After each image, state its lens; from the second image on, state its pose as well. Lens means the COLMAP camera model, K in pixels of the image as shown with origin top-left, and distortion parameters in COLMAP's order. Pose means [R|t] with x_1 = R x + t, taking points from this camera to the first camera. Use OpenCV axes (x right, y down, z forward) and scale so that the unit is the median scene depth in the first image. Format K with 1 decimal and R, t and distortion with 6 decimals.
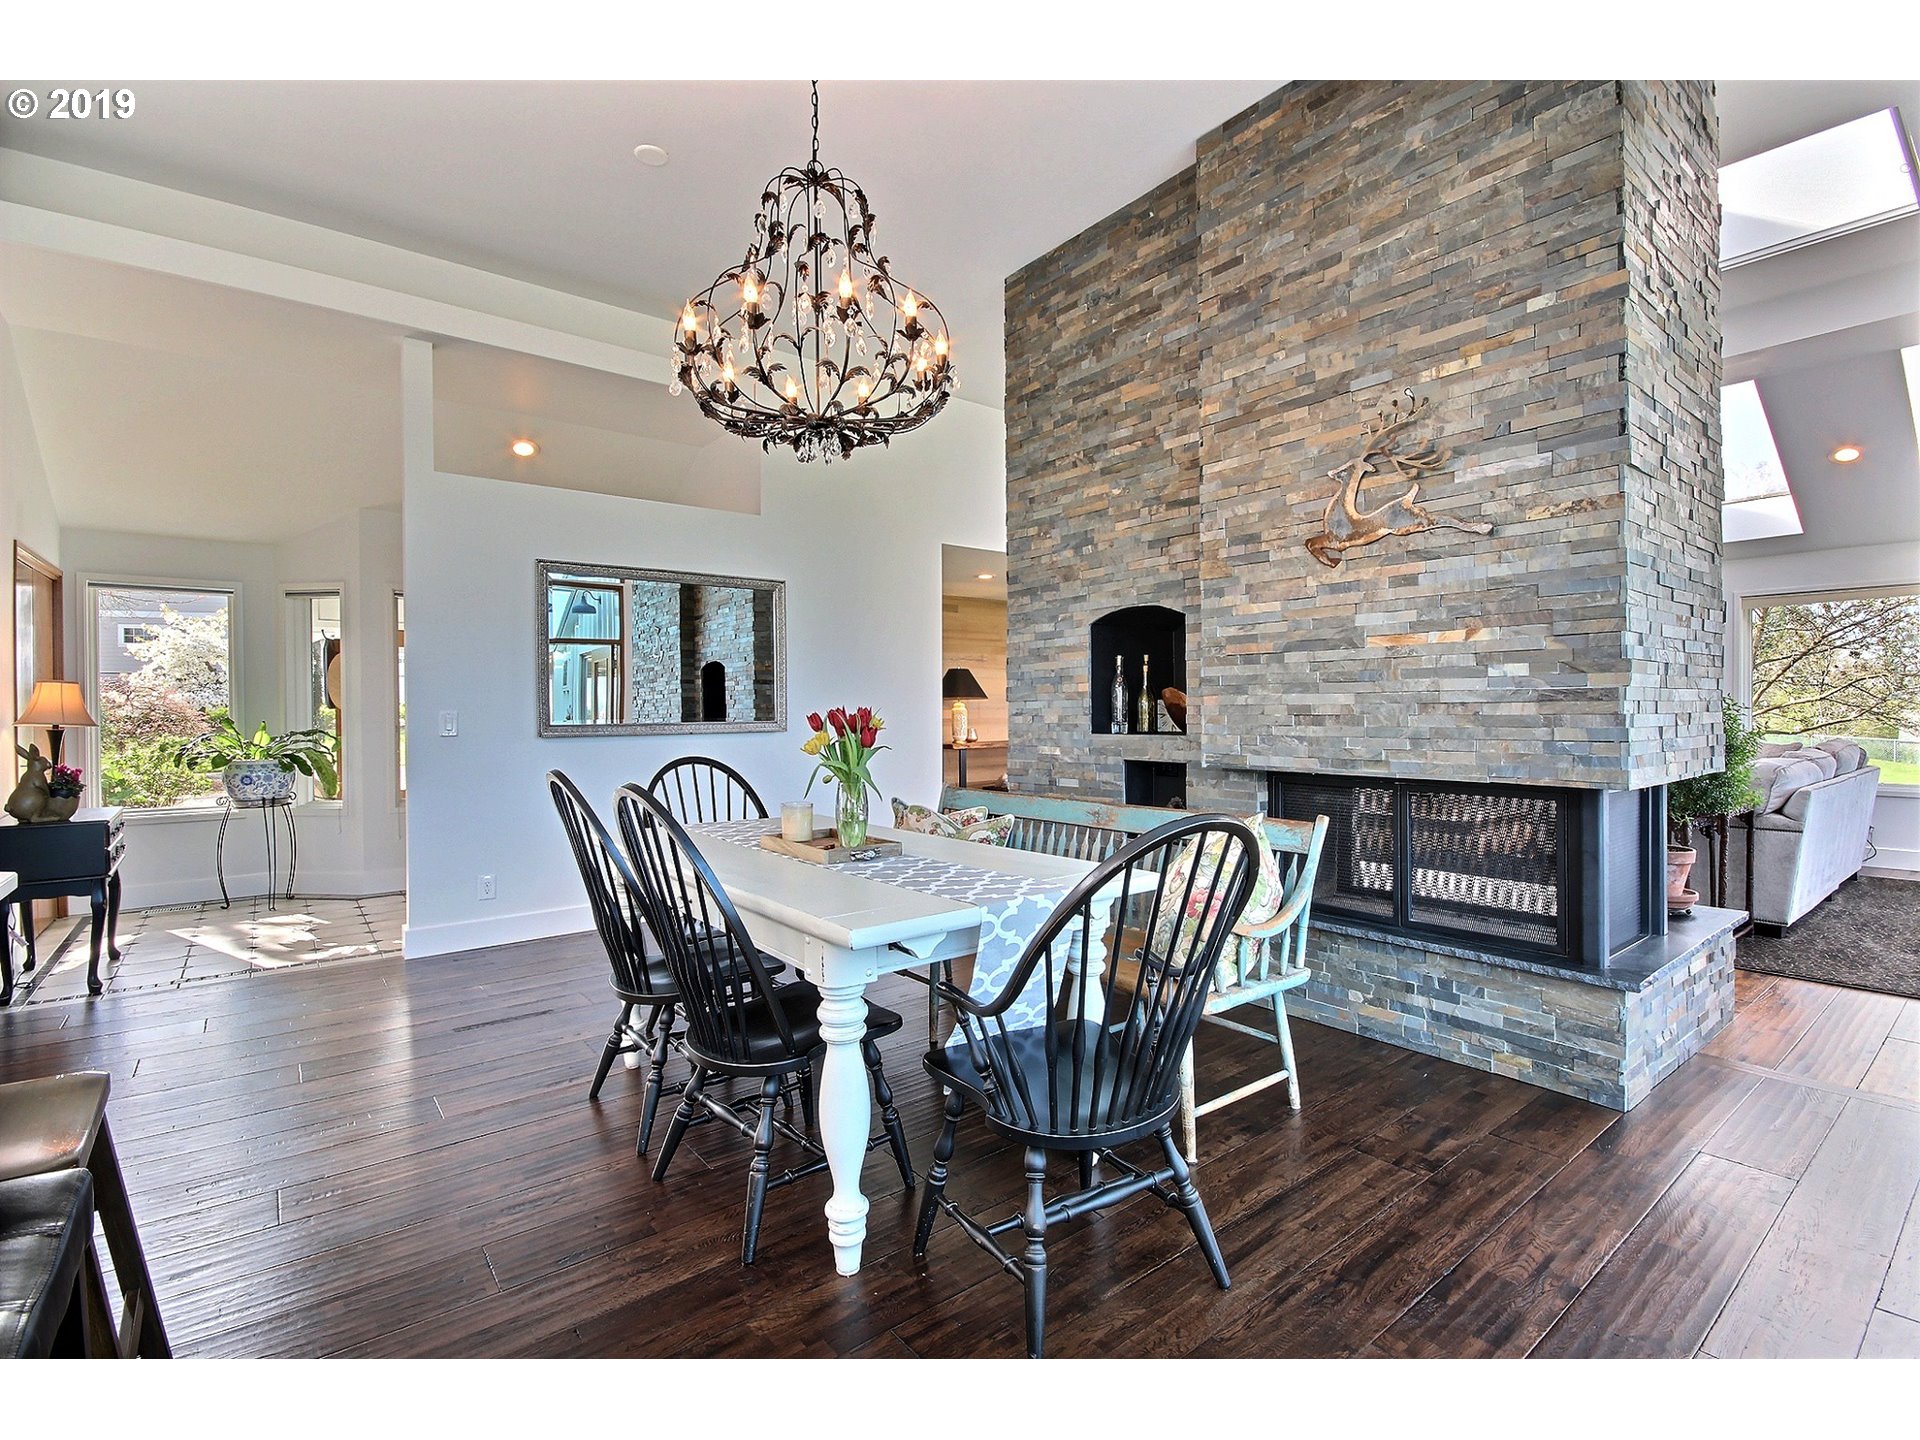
lens RADIAL K [[907.5, 0, 974.1], [0, 907.5, 713.8], [0, 0, 1]] dist [0.000952, -0.000077]
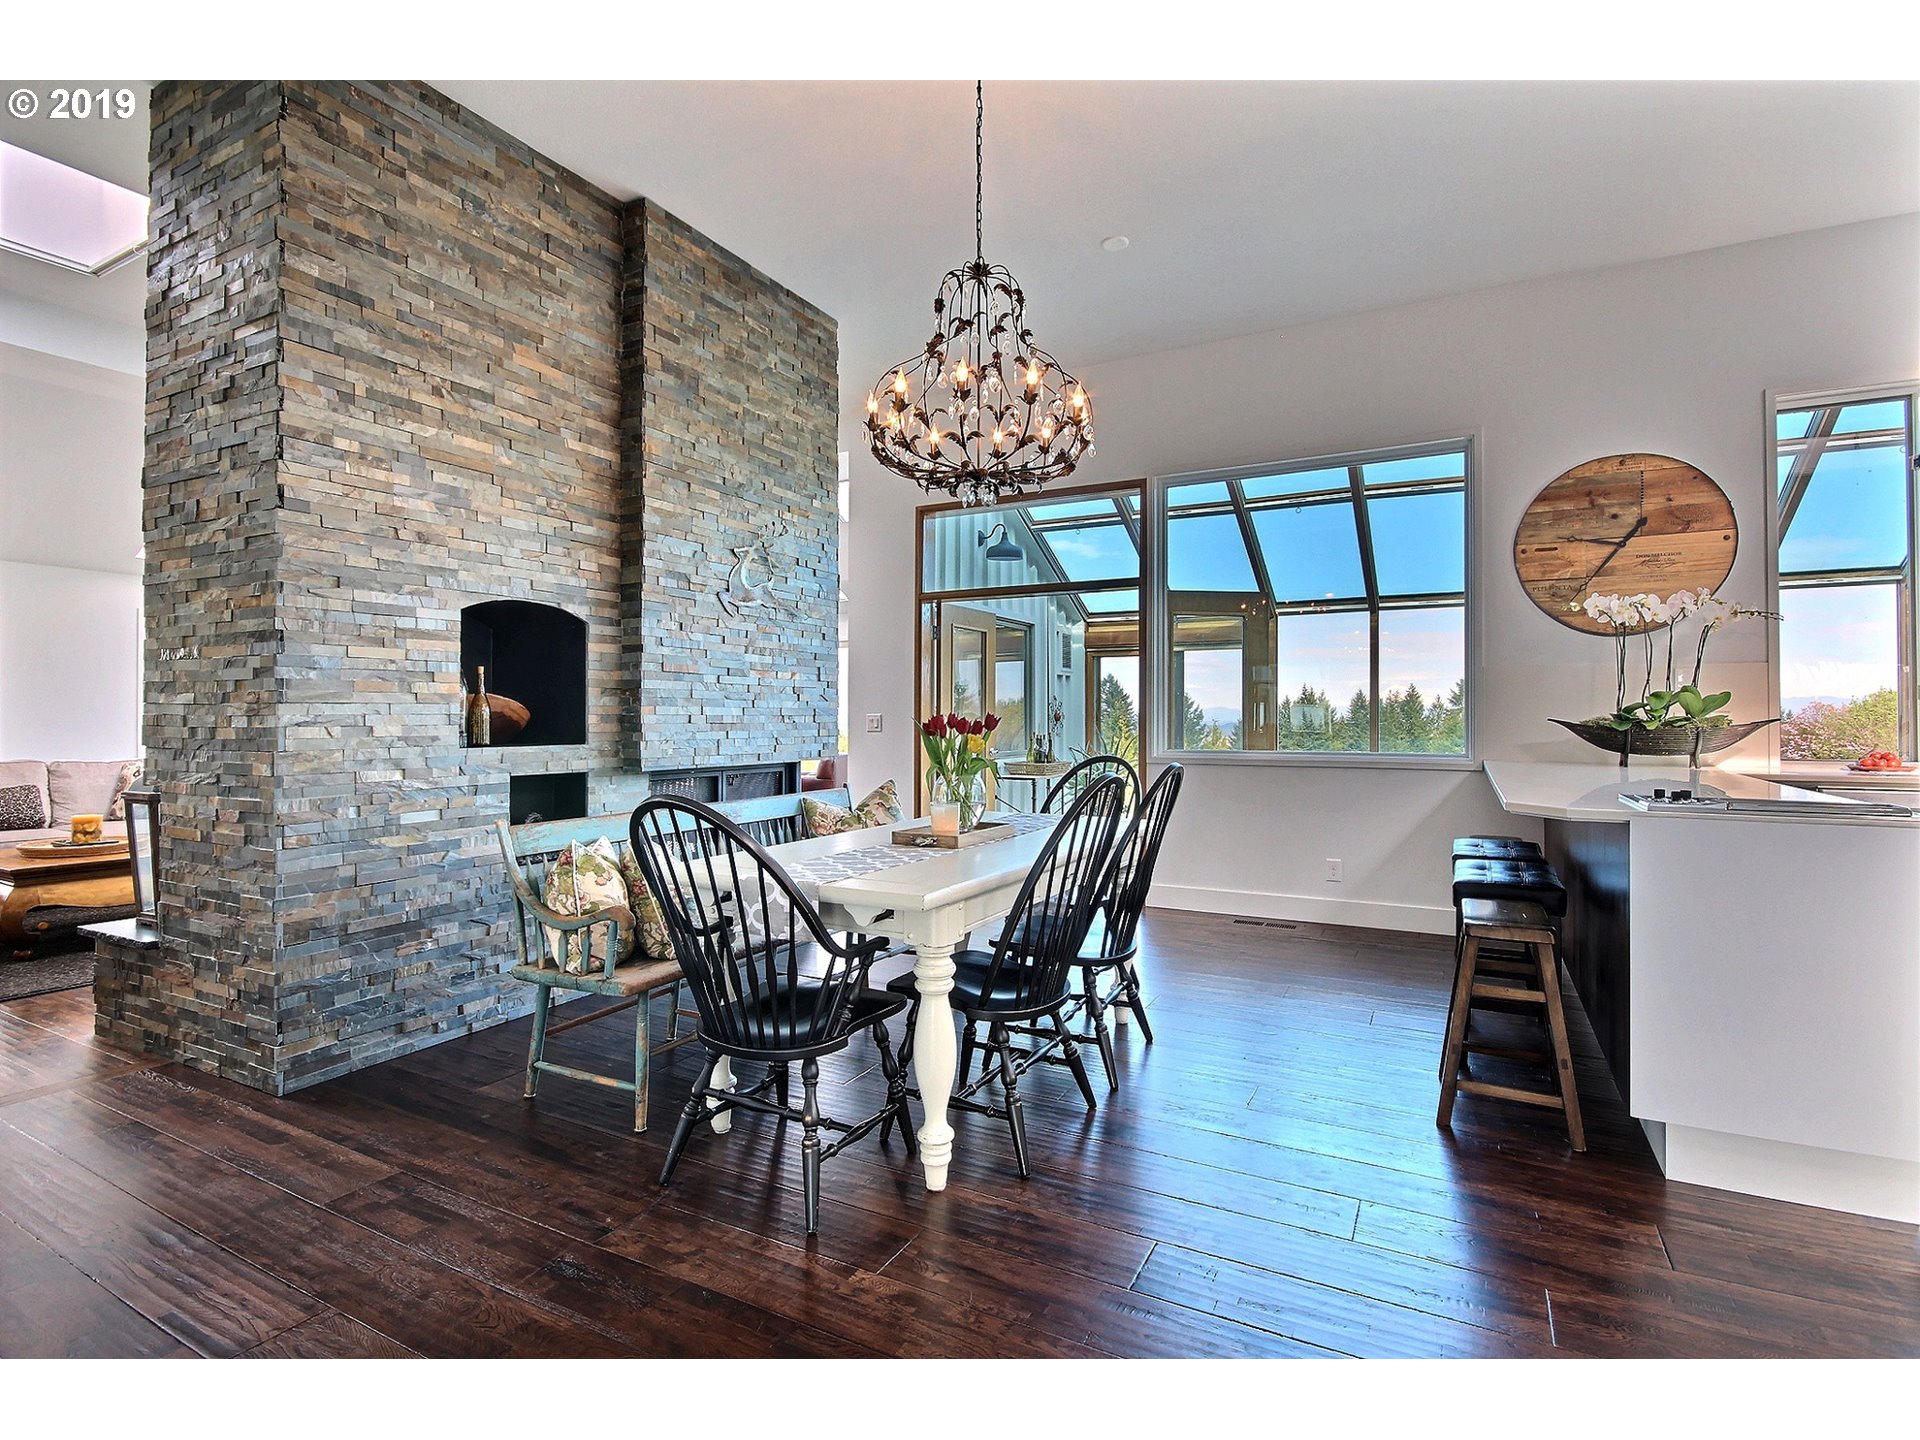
lens RADIAL K [[907.5, 0, 974.1], [0, 907.5, 713.8], [0, 0, 1]] dist [0.000952, -0.000077]
pose [[-0.399797, 0.007279, 0.916575, -0.841870], [0.001011, 0.999971, -0.007500, -0.001551], [-0.916603, -0.002072, -0.399793, 0.992843]]
